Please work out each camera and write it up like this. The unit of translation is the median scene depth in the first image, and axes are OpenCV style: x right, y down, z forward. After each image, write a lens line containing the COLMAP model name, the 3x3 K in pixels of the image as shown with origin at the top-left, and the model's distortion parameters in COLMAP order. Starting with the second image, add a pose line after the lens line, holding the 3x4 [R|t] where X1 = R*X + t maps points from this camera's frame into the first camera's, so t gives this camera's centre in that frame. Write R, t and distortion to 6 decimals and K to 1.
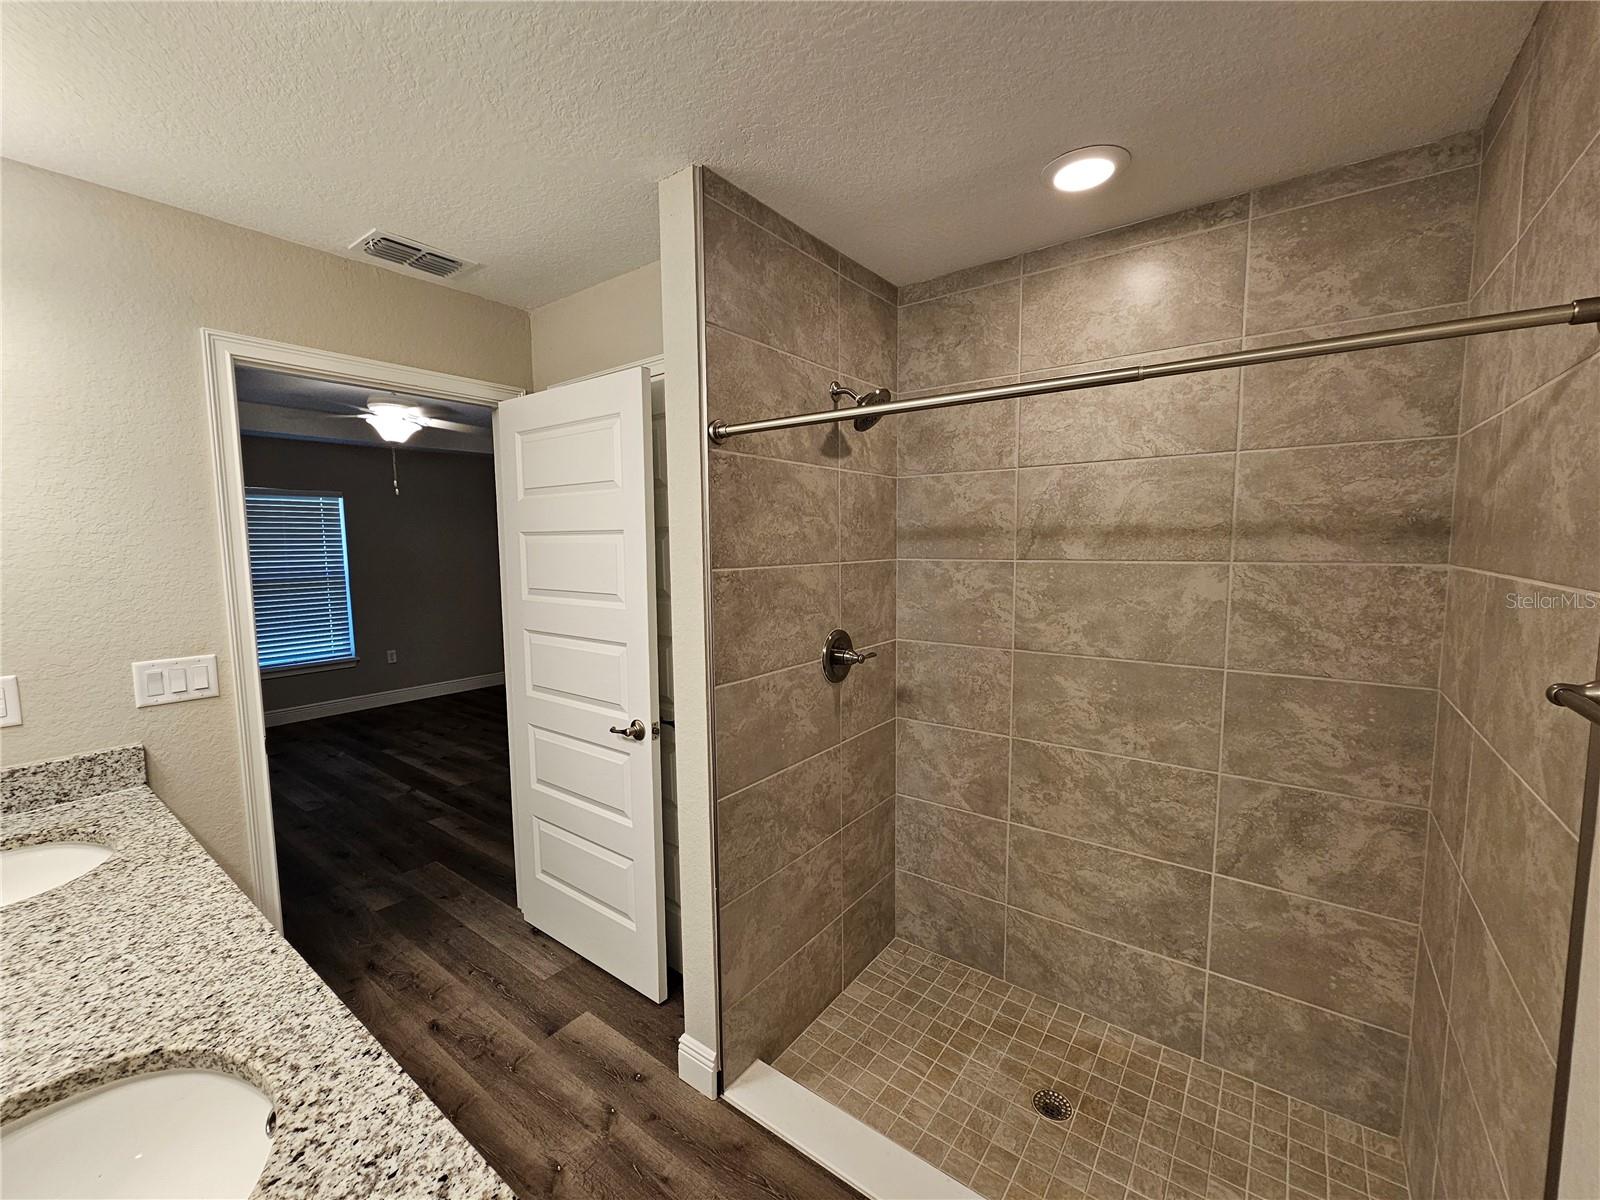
lens RADIAL K [[655.8, 0, 807.3], [0, 655.8, 602.6], [0, 0, 1]] dist [-0.006725, 0.003031]
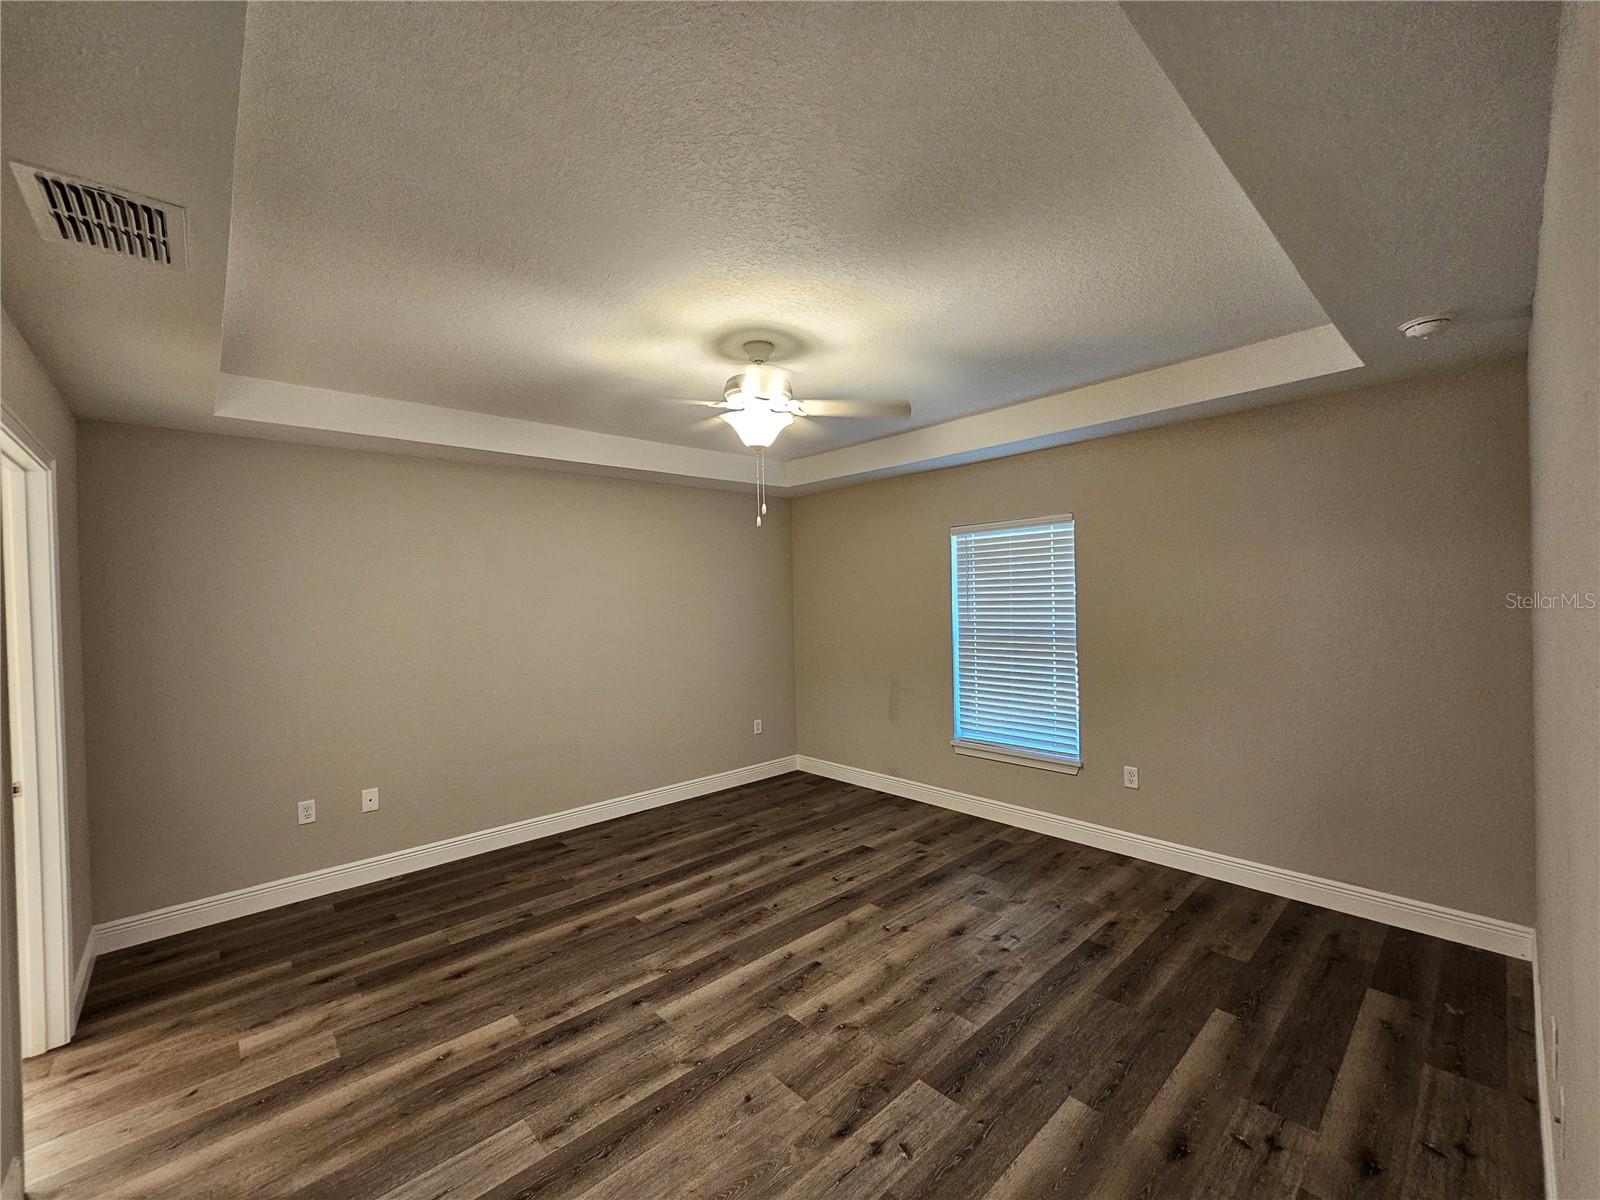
lens RADIAL K [[655.8, 0, 784.6], [0, 655.8, 599.5], [0, 0, 1]] dist [-0.006725, 0.003031]
pose [[-0.193484, 0.016737, -0.980961, 0.014977], [-0.066301, 0.997346, 0.030094, -0.100682], [0.978861, 0.070861, -0.191861, 1.046290]]
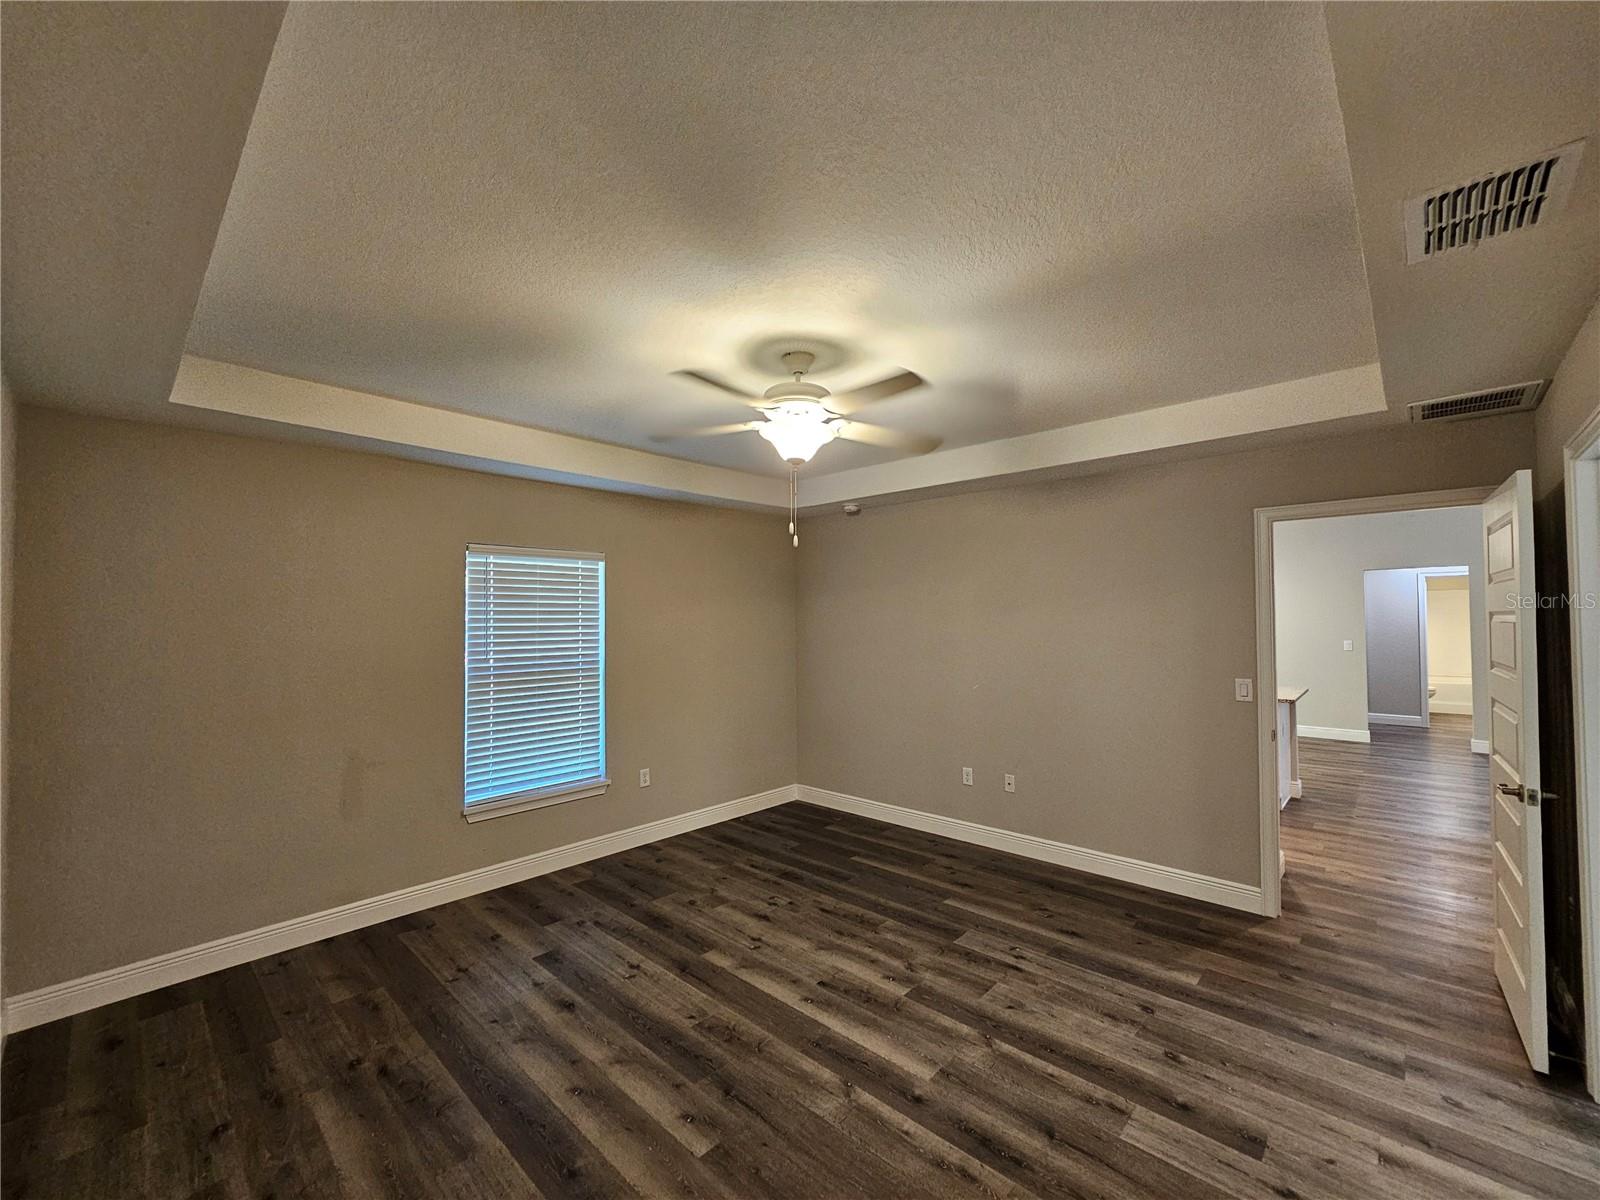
lens RADIAL K [[655.8, 0, 803.7], [0, 655.8, 598.9], [0, 0, 1]] dist [-0.006725, 0.003031]
pose [[0.993961, -0.003681, -0.109675, -0.499036], [-0.009884, 0.992372, -0.122884, -0.035193], [0.109290, 0.123225, 0.986342, 0.364963]]
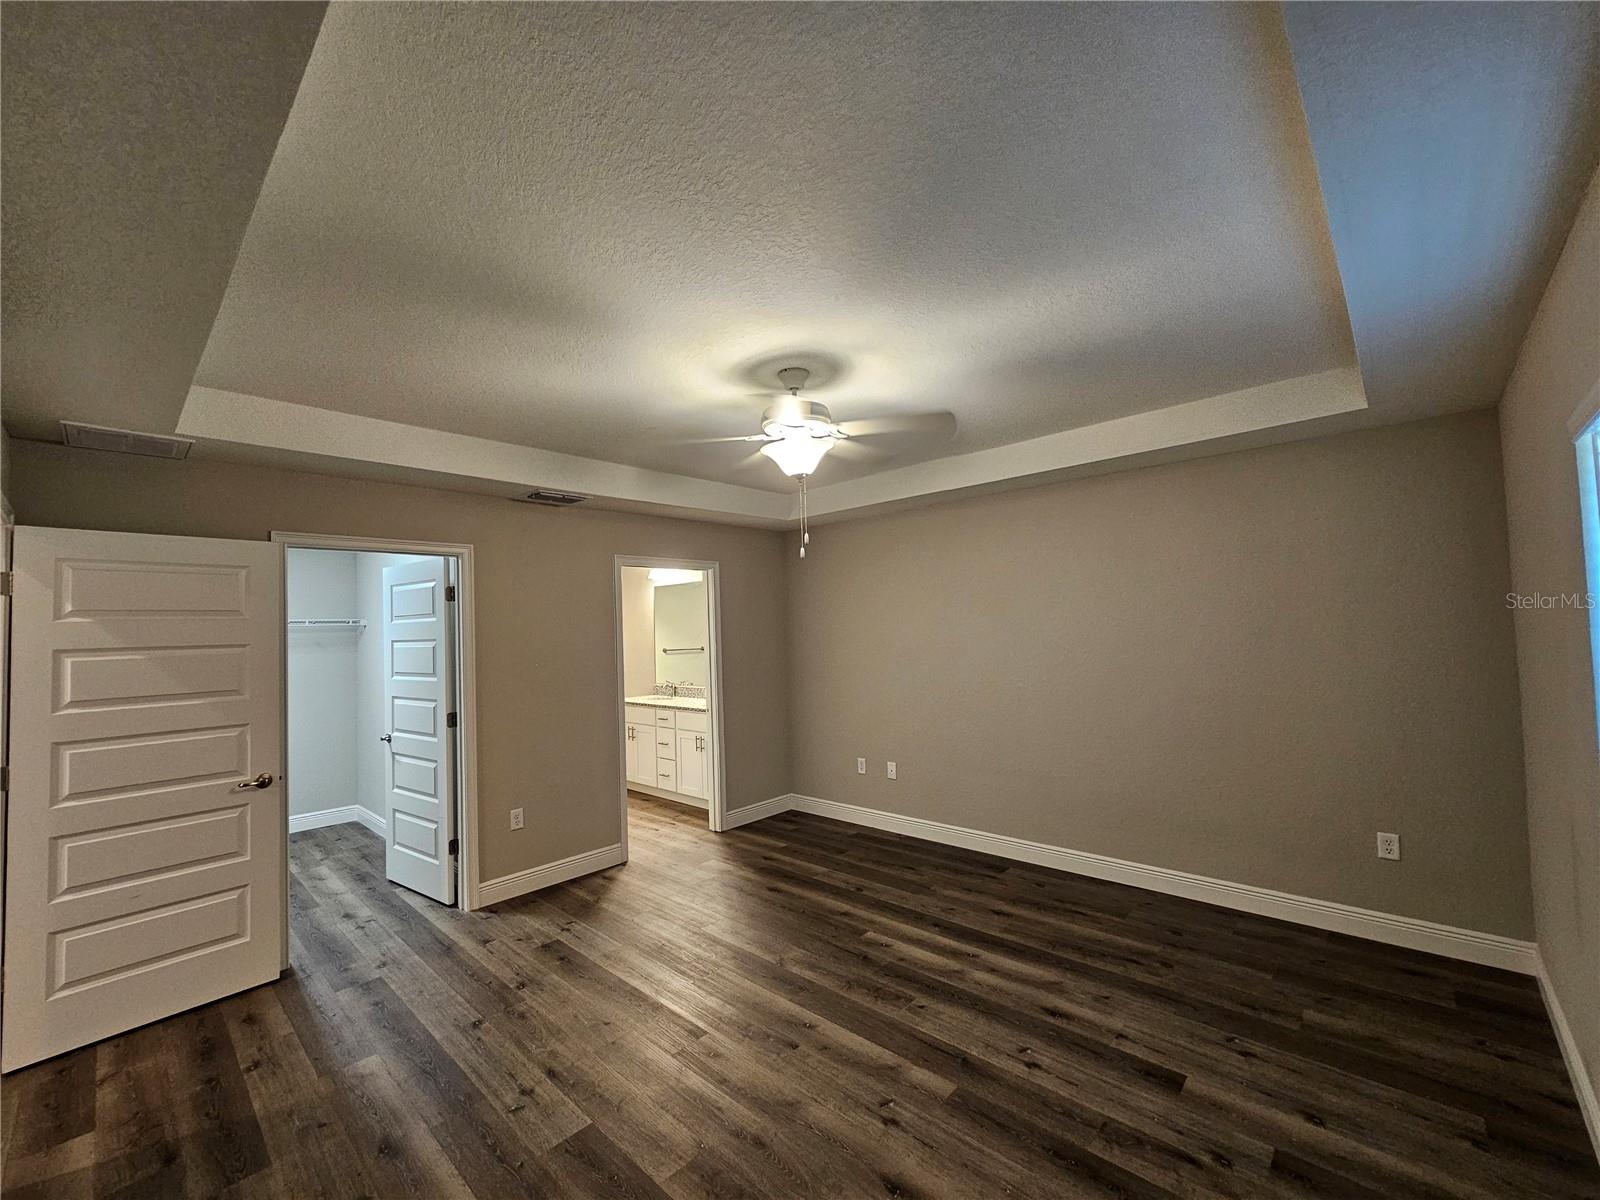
lens RADIAL K [[655.8, 0, 805.0], [0, 655.8, 596.6], [0, 0, 1]] dist [-0.006725, 0.003031]
pose [[-0.993707, 0.045870, 0.102186, -0.625528], [0.050472, 0.997803, 0.042909, -0.137732], [-0.099993, 0.047797, -0.993839, 1.476478]]
